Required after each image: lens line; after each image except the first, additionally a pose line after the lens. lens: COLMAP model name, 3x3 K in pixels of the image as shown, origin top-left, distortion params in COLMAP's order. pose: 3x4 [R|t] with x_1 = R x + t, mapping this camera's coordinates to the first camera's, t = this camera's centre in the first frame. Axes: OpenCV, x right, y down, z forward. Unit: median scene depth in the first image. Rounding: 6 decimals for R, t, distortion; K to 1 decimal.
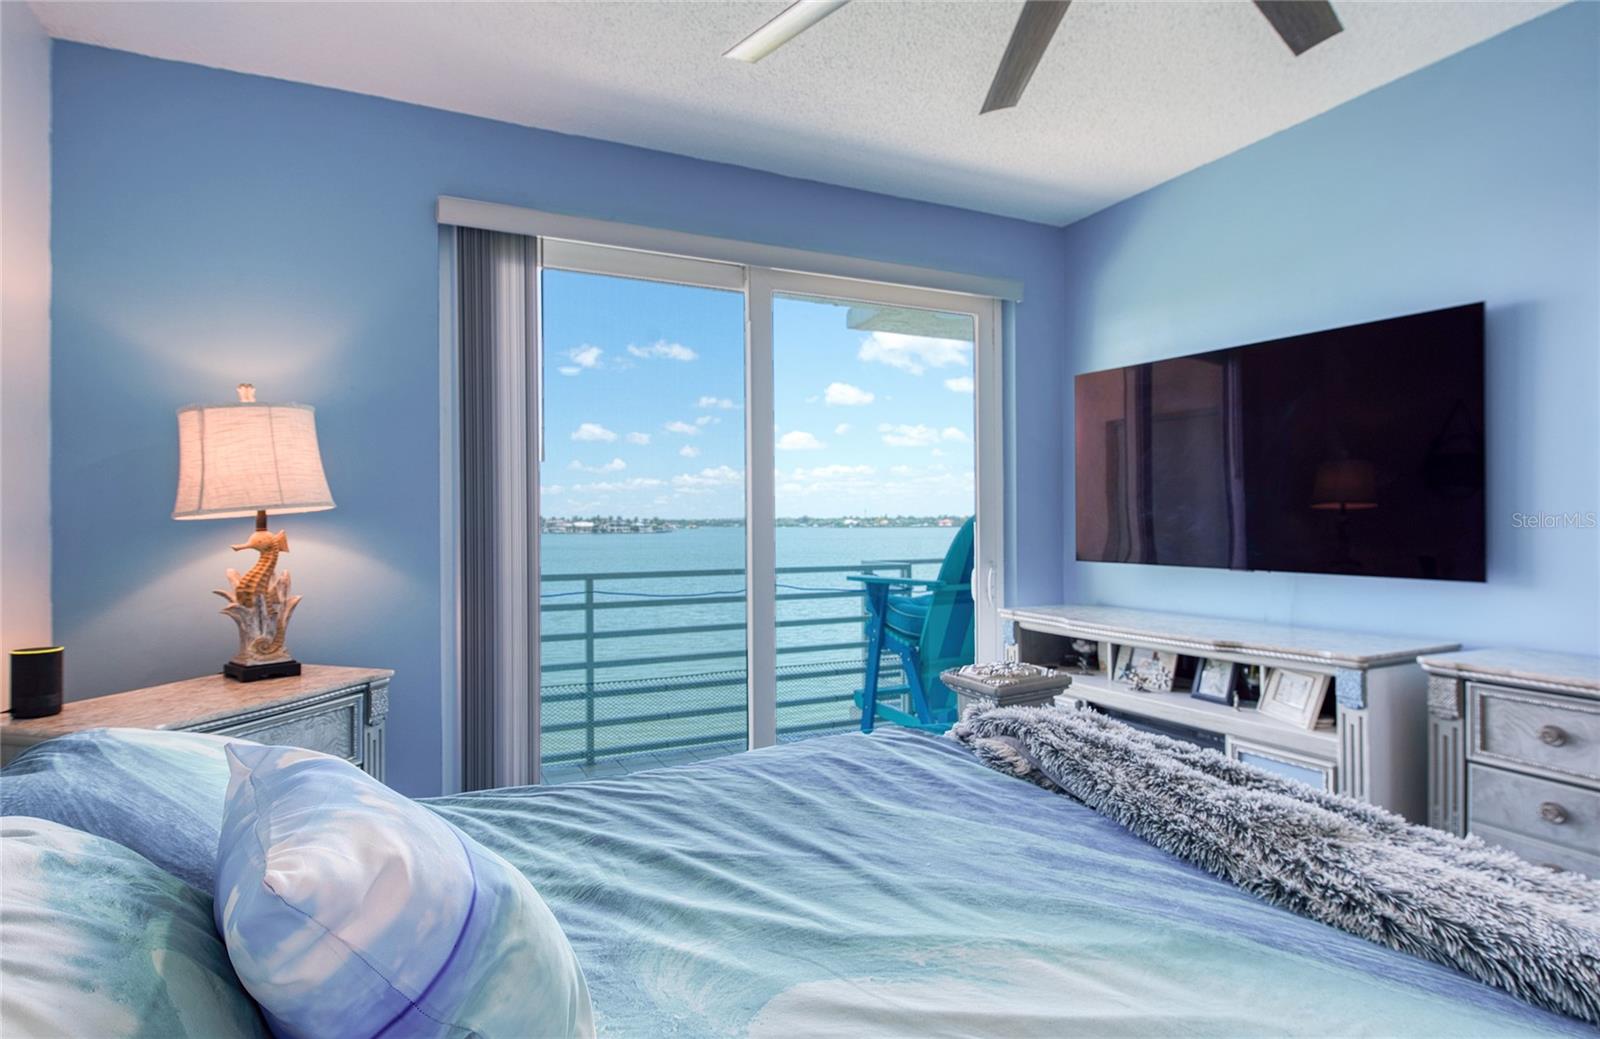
lens RADIAL K [[819.9, 0, 802.0], [0, 819.9, 511.6], [0, 0, 1]] dist [-0.007963, -0.004875]
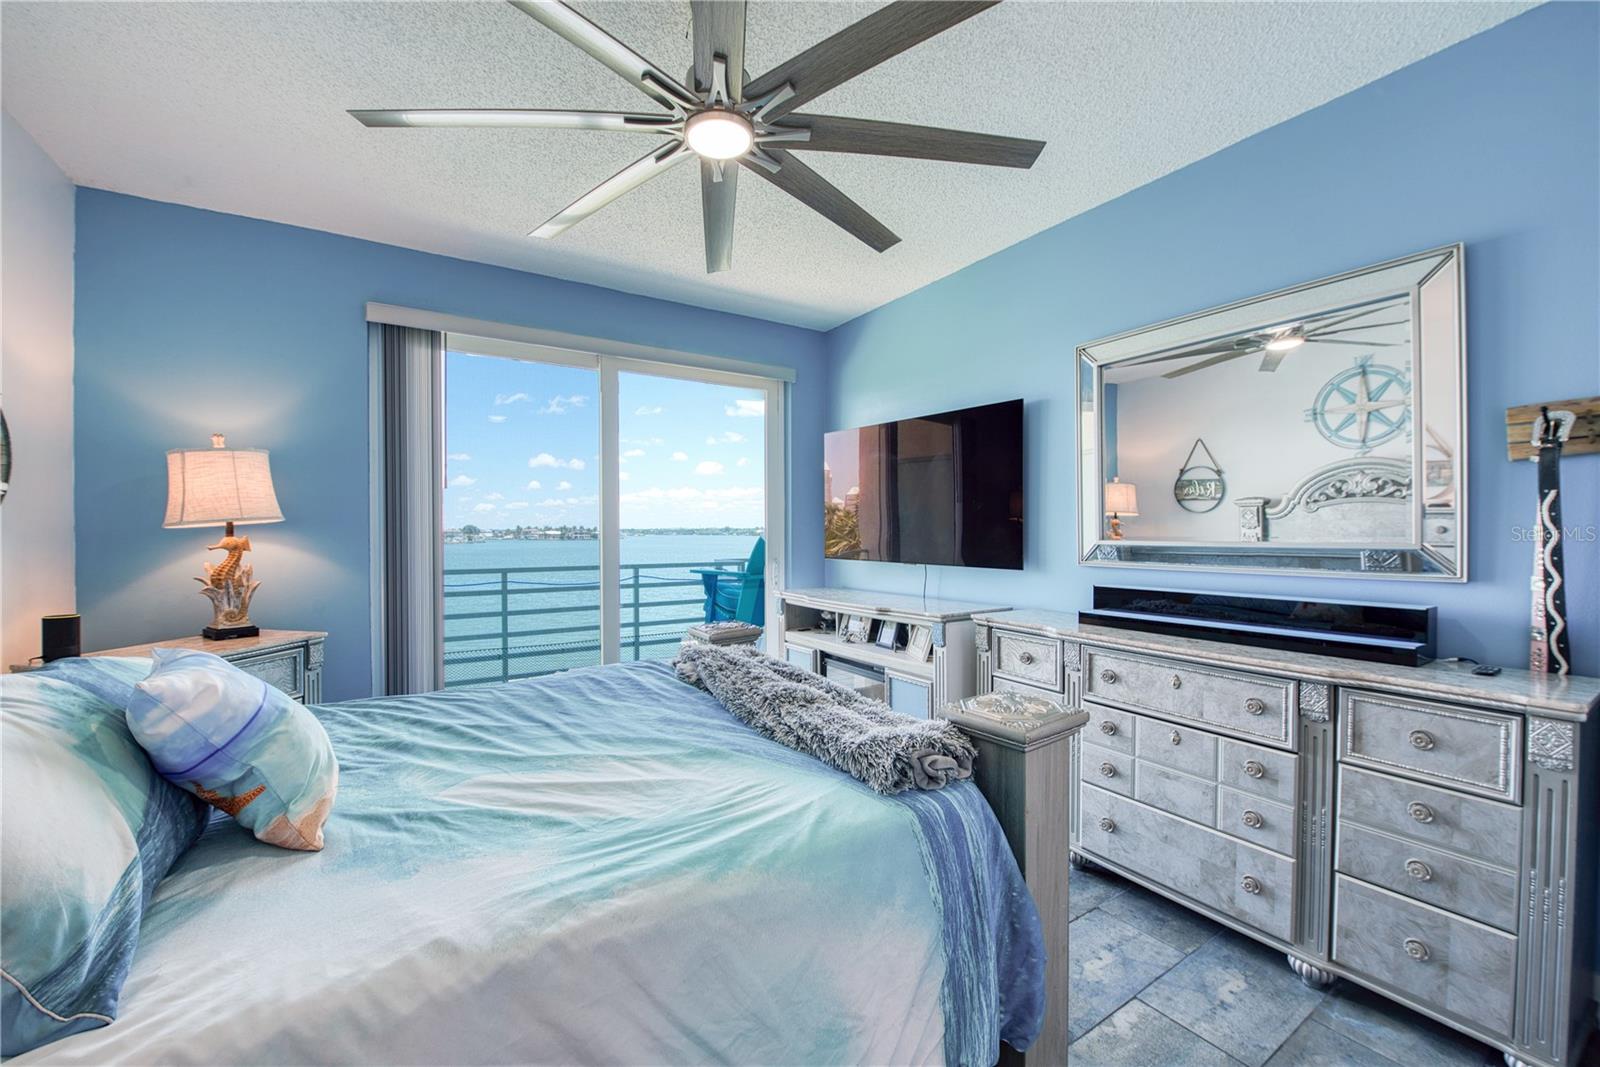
lens RADIAL K [[622.1, 0, 775.1], [0, 622.1, 531.8], [0, 0, 1]] dist [-0.025120, -0.000860]
pose [[0.994602, 0.003696, 0.103693, 0.185902], [-0.005084, 0.999901, 0.013128, -0.003341], [-0.103634, -0.013585, 0.994523, -0.171586]]
